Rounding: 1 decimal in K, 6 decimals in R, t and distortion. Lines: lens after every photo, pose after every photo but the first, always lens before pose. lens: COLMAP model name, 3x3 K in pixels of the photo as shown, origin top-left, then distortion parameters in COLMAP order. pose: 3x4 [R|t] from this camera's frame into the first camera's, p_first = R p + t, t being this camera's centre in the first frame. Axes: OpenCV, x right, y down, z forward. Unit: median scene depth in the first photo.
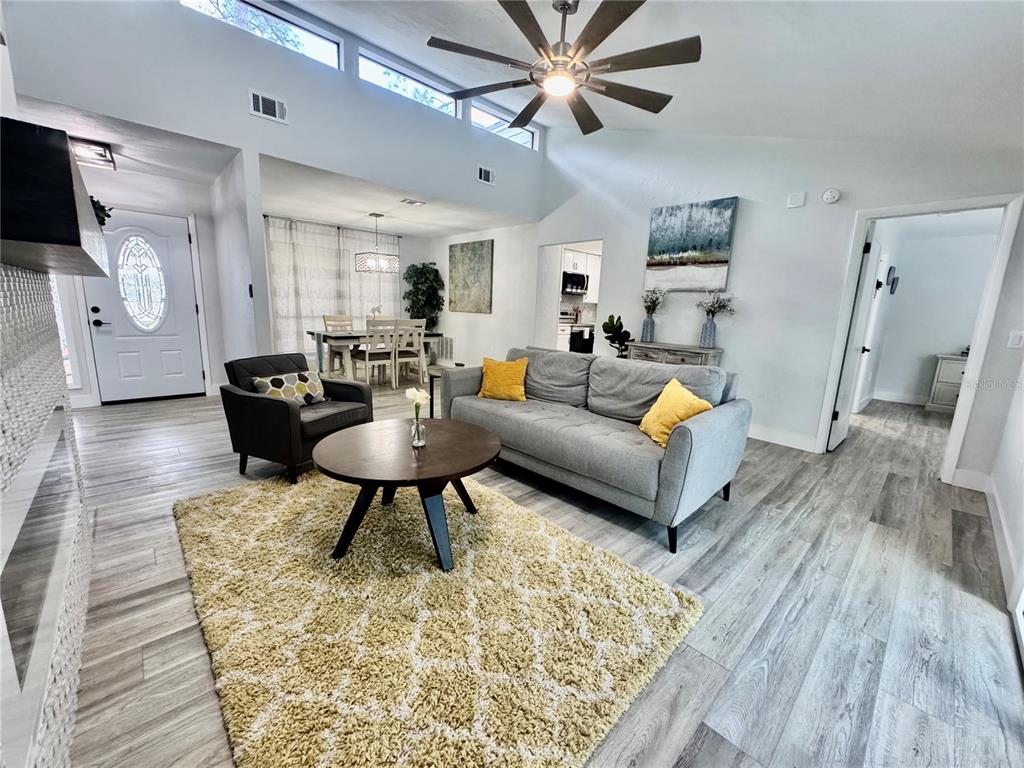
lens RADIAL K [[404.9, 0, 511.5], [0, 404.9, 380.6], [0, 0, 1]] dist [-0.002046, -0.000435]
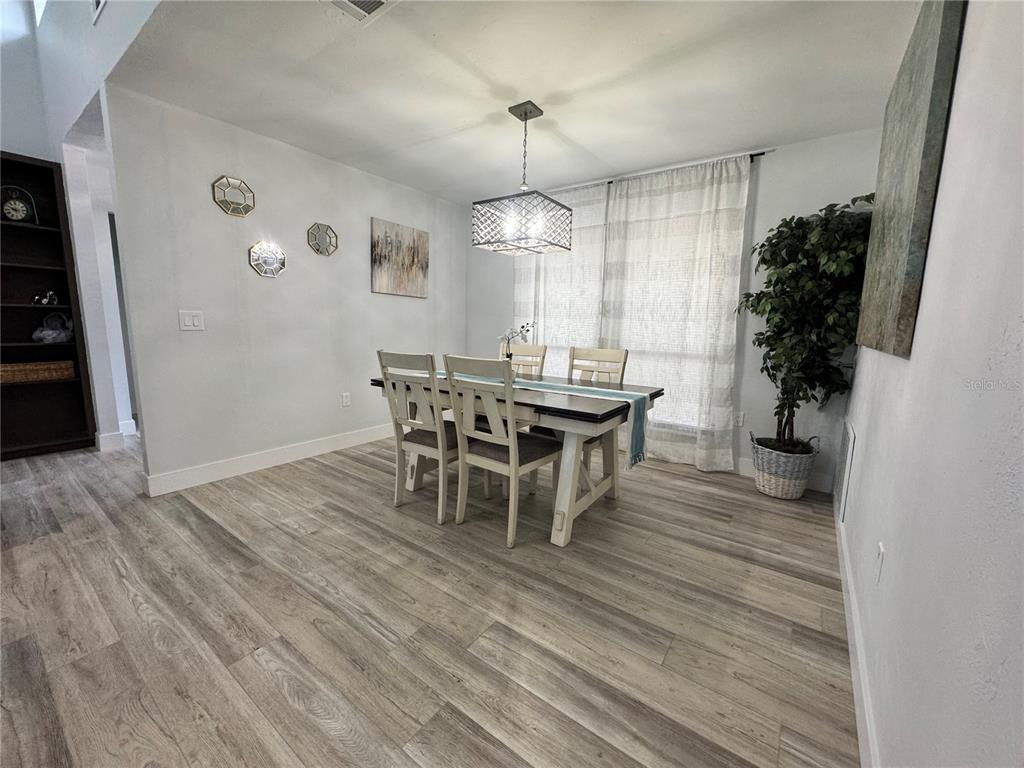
lens RADIAL K [[404.9, 0, 513.9], [0, 404.9, 382.6], [0, 0, 1]] dist [-0.002046, -0.000435]
pose [[0.192717, 0.111838, -0.974860, 0.086970], [-0.202026, 0.976722, 0.072114, -0.130322], [0.960232, 0.183049, 0.210825, 0.788690]]
